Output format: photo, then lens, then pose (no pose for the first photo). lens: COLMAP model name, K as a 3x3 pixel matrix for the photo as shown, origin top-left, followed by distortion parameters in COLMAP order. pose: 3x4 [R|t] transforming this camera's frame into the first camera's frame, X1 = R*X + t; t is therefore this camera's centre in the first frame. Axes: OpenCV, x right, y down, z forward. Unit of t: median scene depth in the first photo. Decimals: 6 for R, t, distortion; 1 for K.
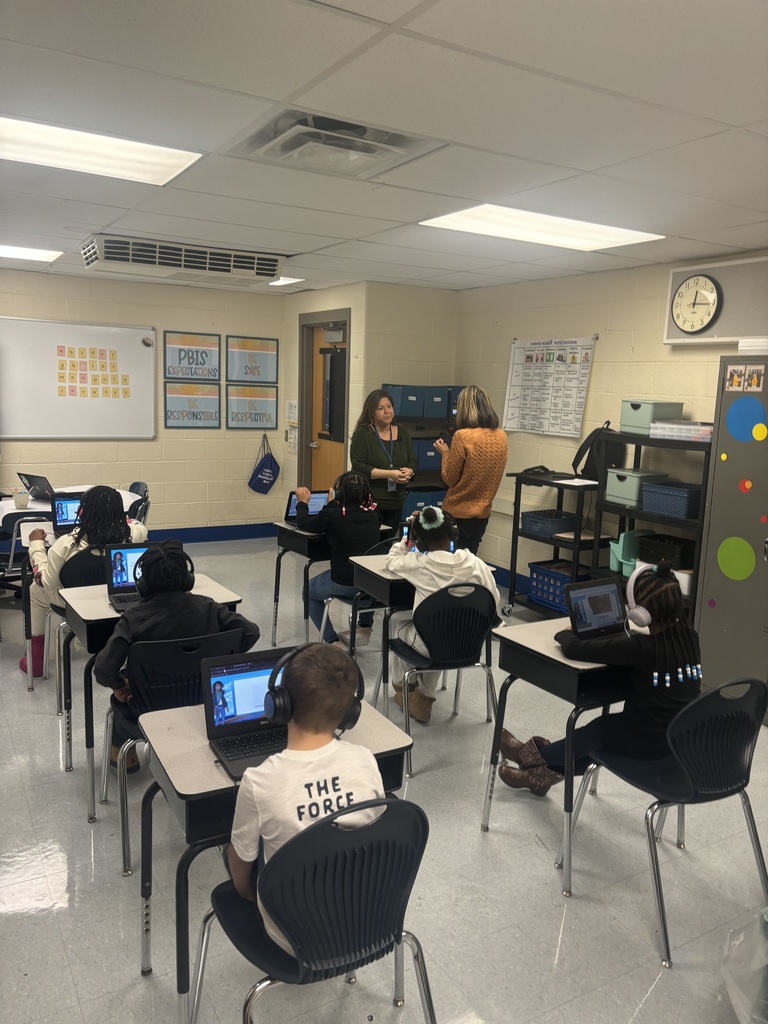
lens RADIAL K [[790.0, 0, 383.9], [0, 790.0, 515.9], [0, 0, 1]] dist [-0.000317, 0.004977]
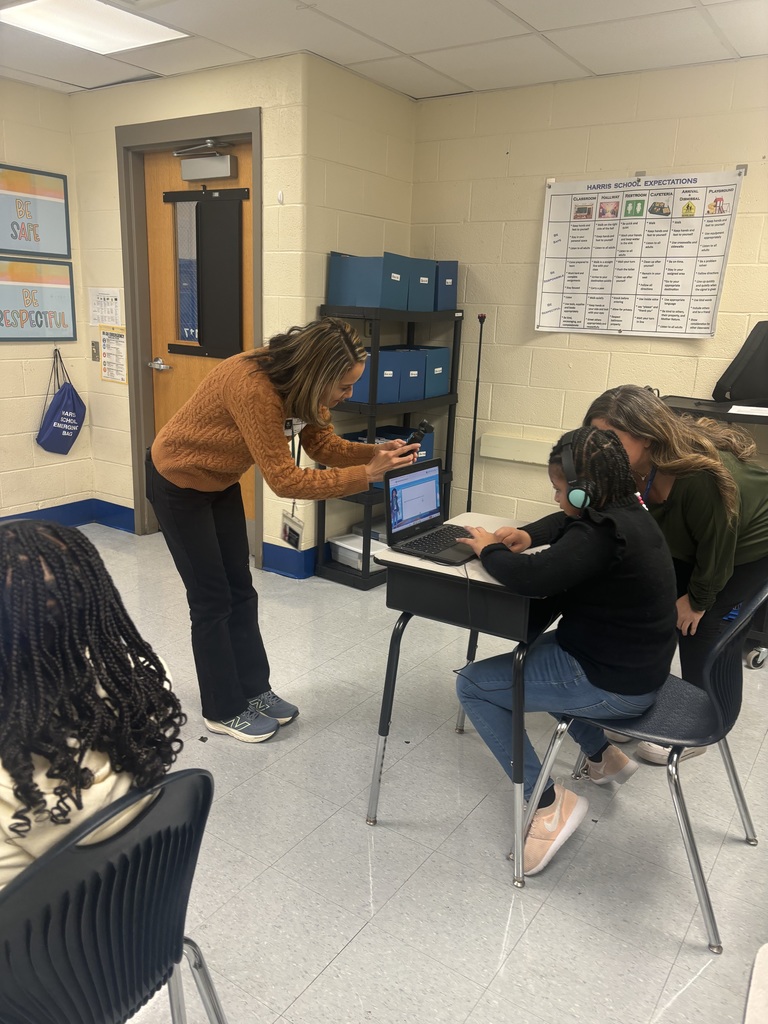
lens RADIAL K [[790.0, 0, 391.2], [0, 790.0, 513.1], [0, 0, 1]] dist [-0.000317, 0.004977]
pose [[0.902745, -0.110314, 0.415790, -0.218126], [0.067671, 0.990943, 0.115984, -0.043770], [-0.424819, -0.076567, 0.902034, 0.450412]]
